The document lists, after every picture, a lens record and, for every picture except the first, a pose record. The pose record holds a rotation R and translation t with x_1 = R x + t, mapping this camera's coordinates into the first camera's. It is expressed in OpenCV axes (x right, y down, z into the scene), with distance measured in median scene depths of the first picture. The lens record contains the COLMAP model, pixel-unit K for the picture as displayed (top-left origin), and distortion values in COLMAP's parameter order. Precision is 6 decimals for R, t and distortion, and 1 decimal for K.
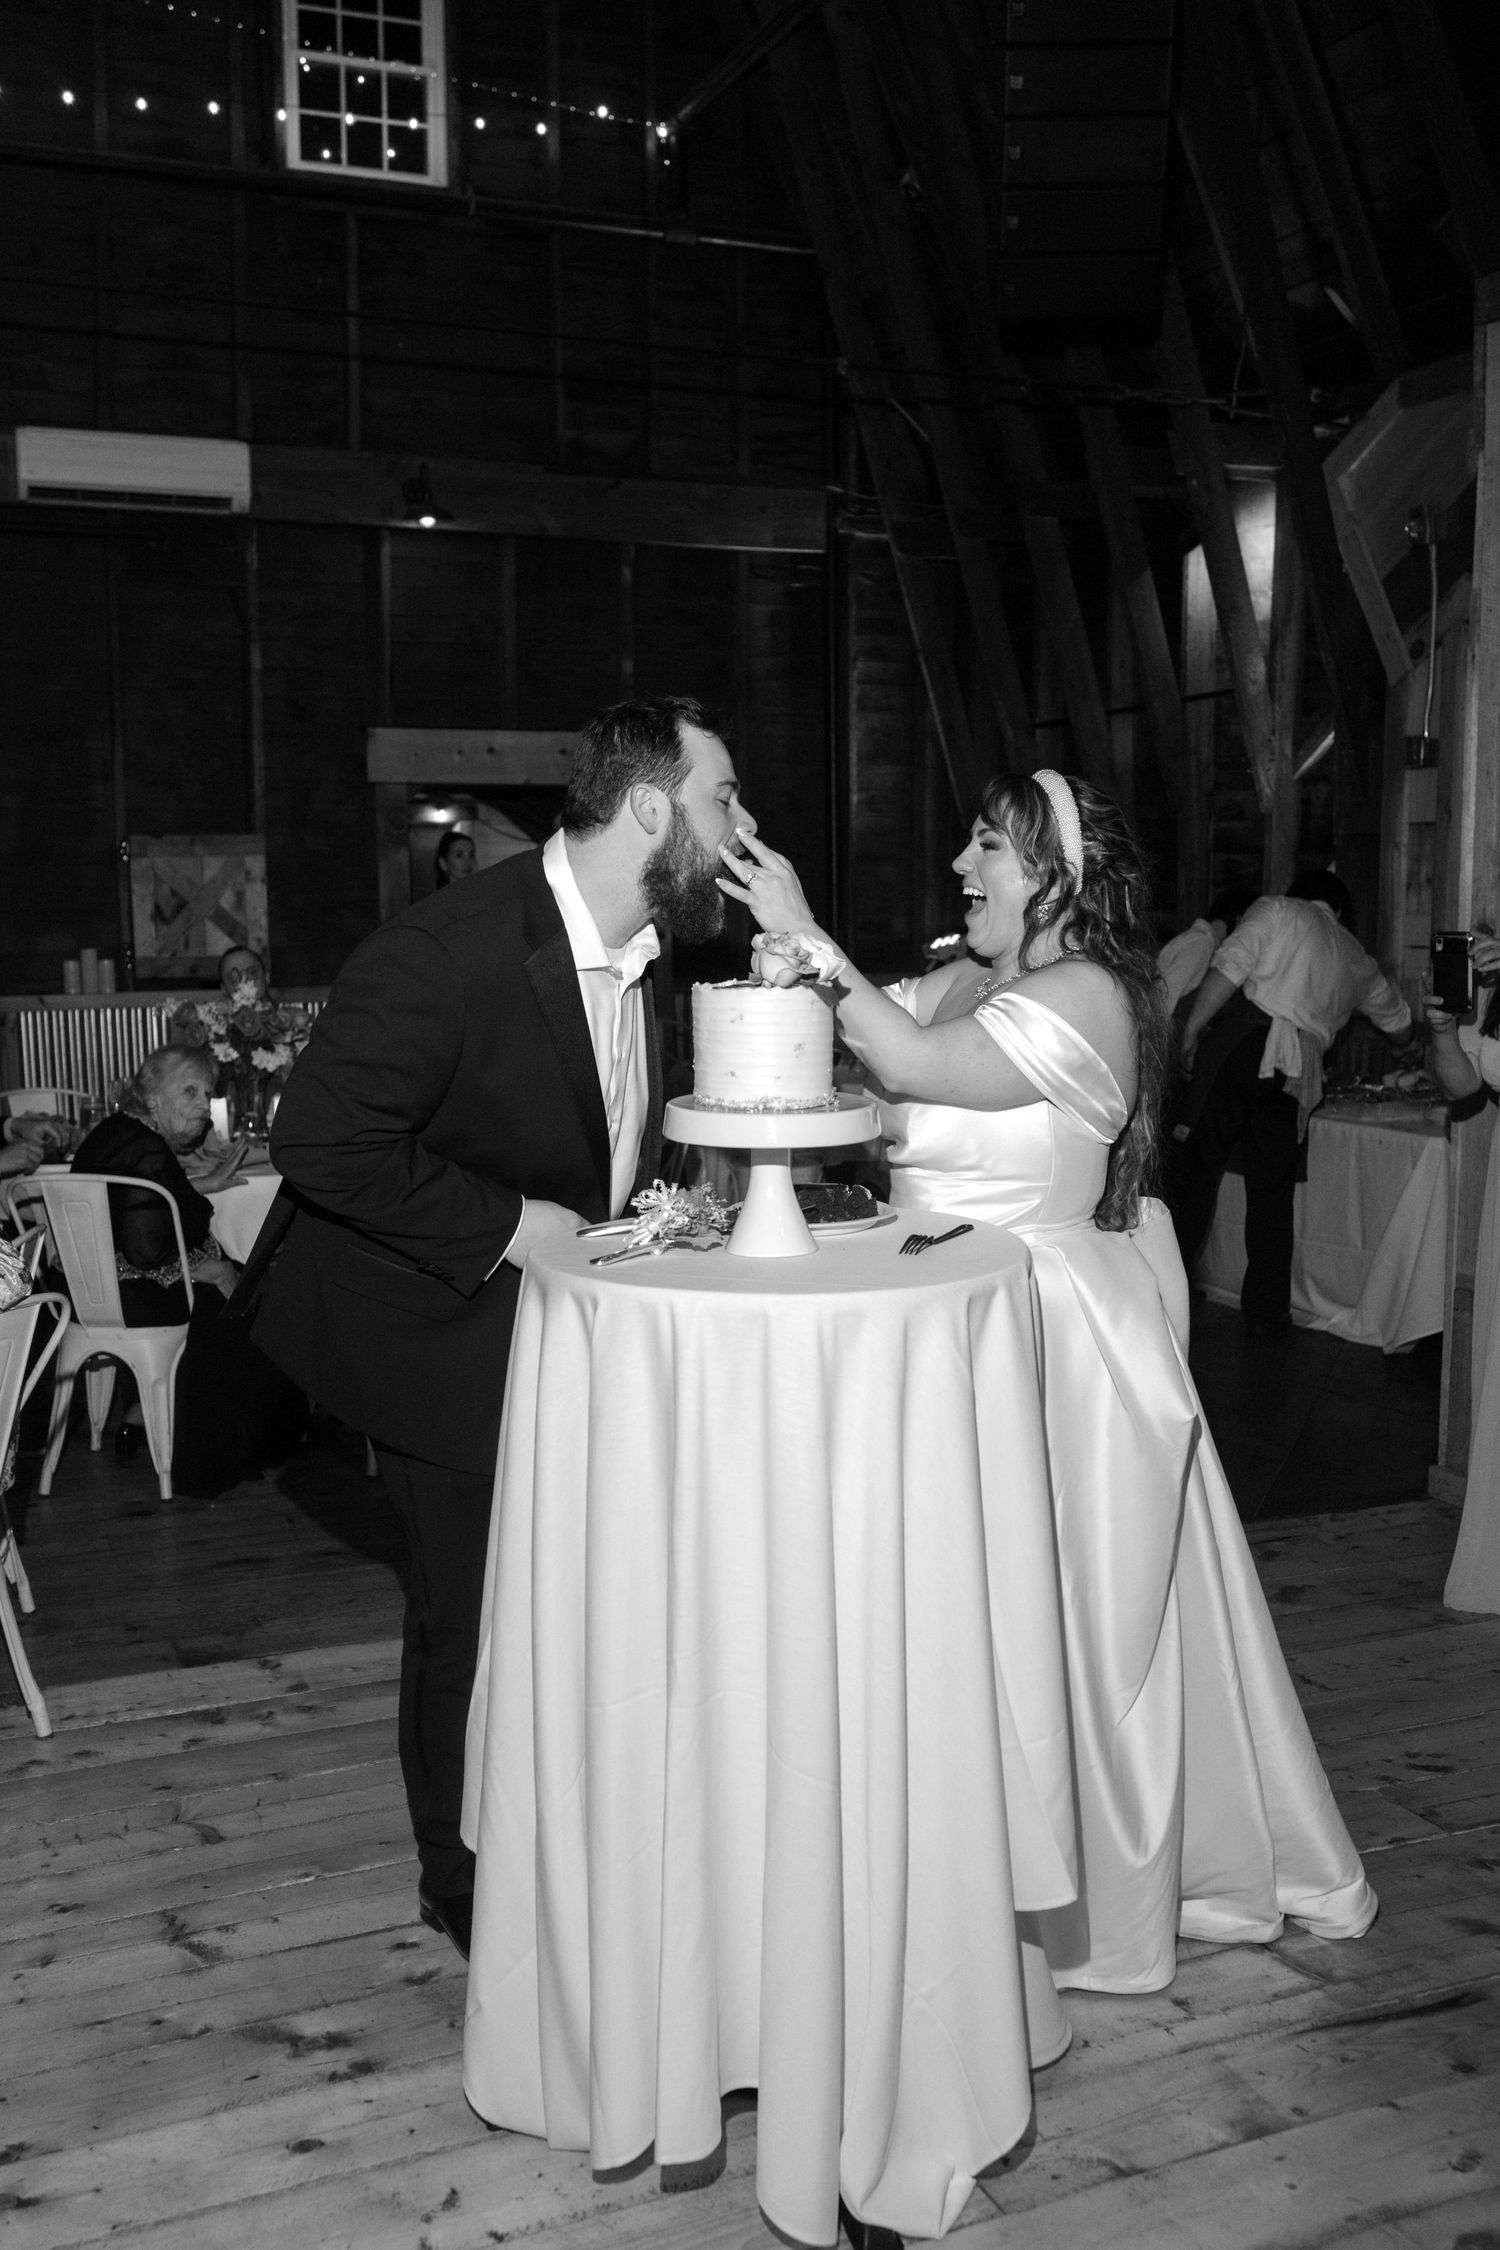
lens RADIAL K [[2191.7, 0, 744.8], [0, 2191.7, 1108.9], [0, 0, 1]] dist [0.008677, 0.010299]
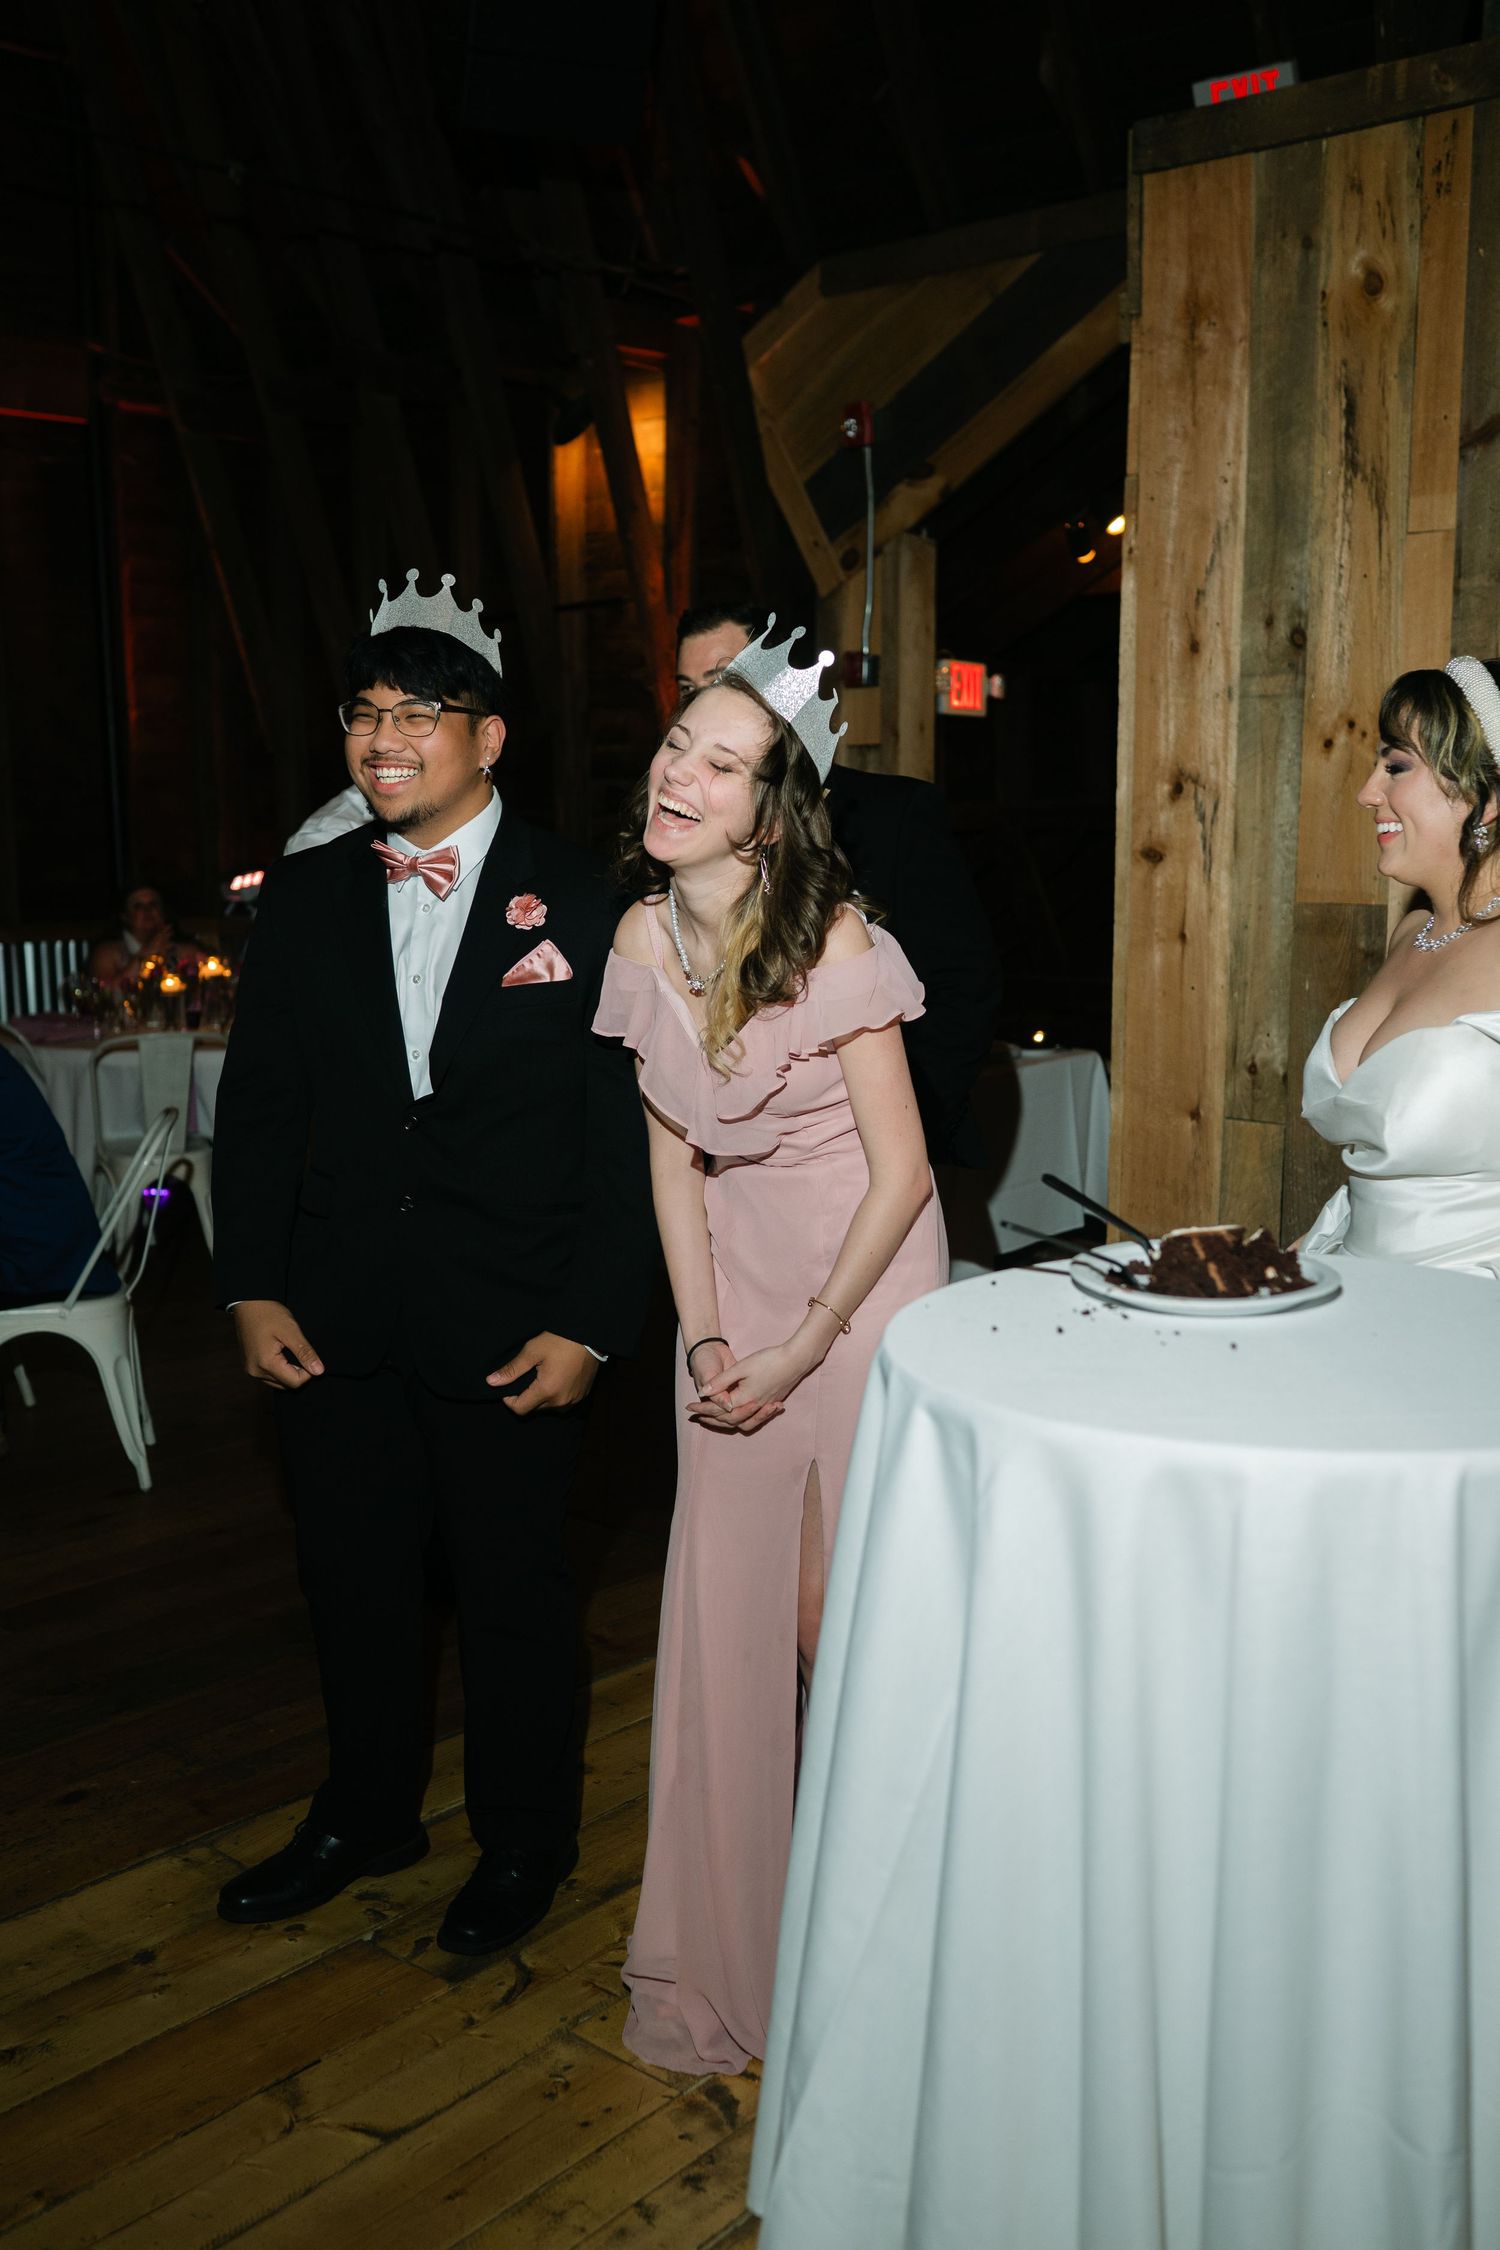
lens RADIAL K [[2191.7, 0, 744.8], [0, 2191.7, 1108.9], [0, 0, 1]] dist [0.008677, 0.010299]
pose [[0.912541, -0.055631, 0.405183, -0.183372], [0.044433, 0.998327, 0.036999, -0.017088], [-0.406564, -0.015760, 0.913486, 0.231064]]
